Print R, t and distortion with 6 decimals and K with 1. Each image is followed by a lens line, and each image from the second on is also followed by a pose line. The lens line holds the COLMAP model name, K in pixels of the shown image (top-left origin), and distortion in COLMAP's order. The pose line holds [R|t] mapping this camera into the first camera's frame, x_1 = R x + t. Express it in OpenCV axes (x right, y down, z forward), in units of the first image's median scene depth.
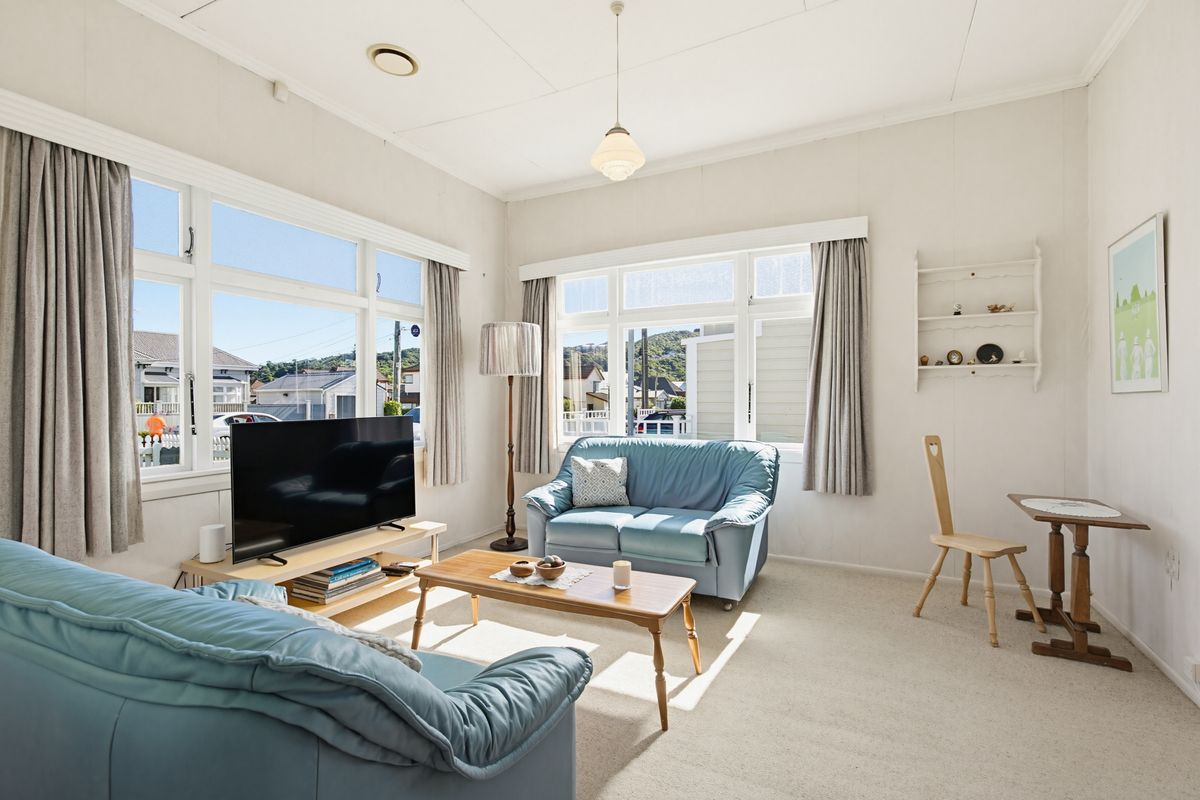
lens RADIAL K [[548.6, 0, 600.7], [0, 548.6, 401.3], [0, 0, 1]] dist [0.001358, 0.000041]
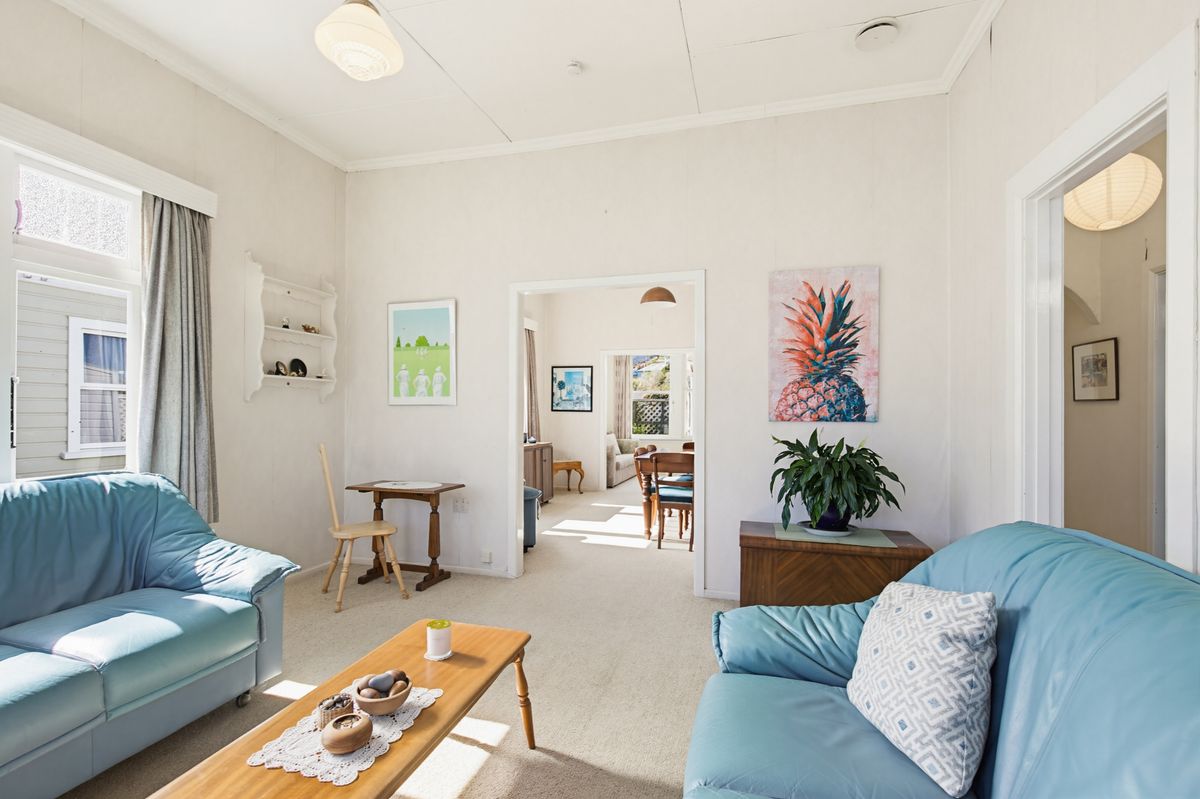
lens RADIAL K [[548.6, 0, 596.1], [0, 548.6, 408.0], [0, 0, 1]] dist [0.001358, 0.000041]
pose [[-0.191189, 0.006489, 0.981532, -0.510831], [-0.001222, 0.999976, -0.006849, 0.001961], [-0.981552, -0.002508, -0.191177, 0.638487]]
